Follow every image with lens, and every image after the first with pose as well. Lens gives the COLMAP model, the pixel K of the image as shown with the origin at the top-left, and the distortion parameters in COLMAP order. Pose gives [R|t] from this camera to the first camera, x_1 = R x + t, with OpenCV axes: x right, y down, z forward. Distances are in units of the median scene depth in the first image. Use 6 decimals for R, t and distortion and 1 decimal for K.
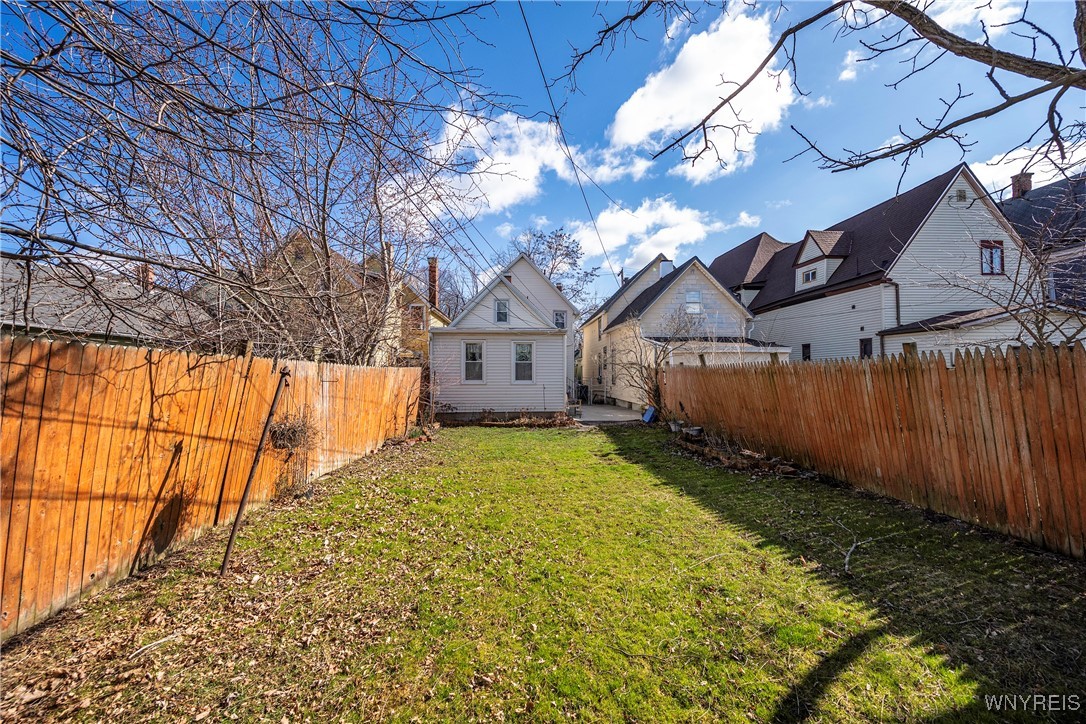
lens RADIAL K [[431.5, 0, 545.1], [0, 431.5, 357.5], [0, 0, 1]] dist [-0.001770, -0.000013]
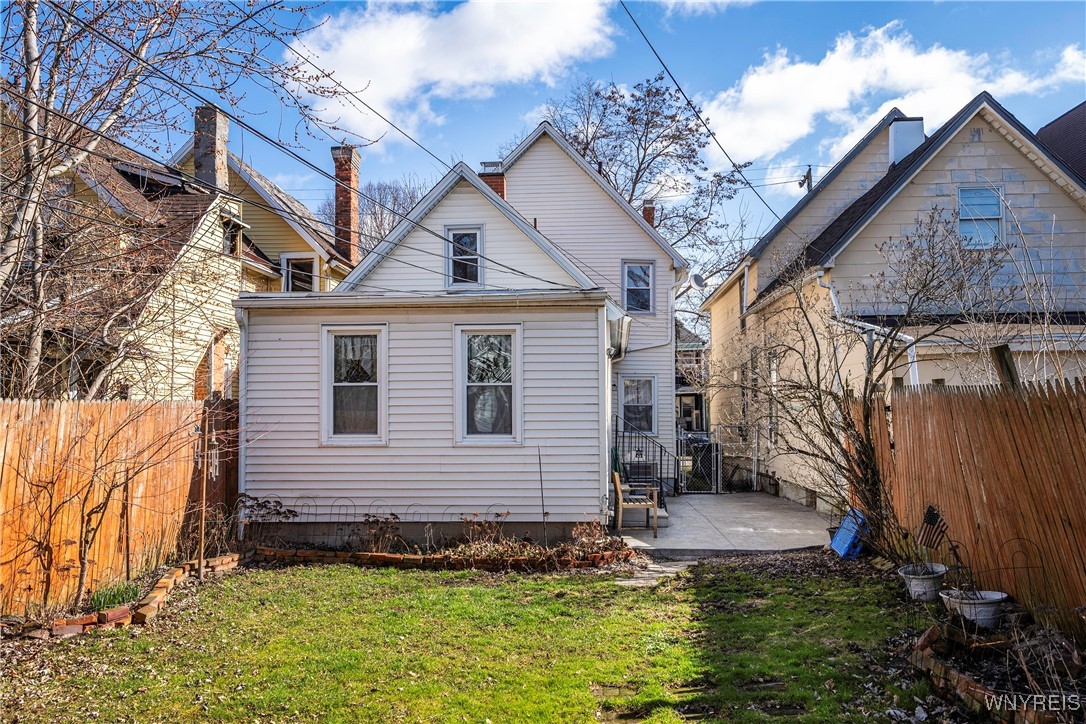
lens RADIAL K [[925.9, 0, 543.0], [0, 925.9, 362.0], [0, 0, 1]] dist [0.001765, -0.003482]
pose [[0.992795, -0.011490, -0.119271, 0.088335], [0.008978, 0.999727, -0.021578, 0.009121], [0.119486, 0.020352, 0.992627, 0.233308]]
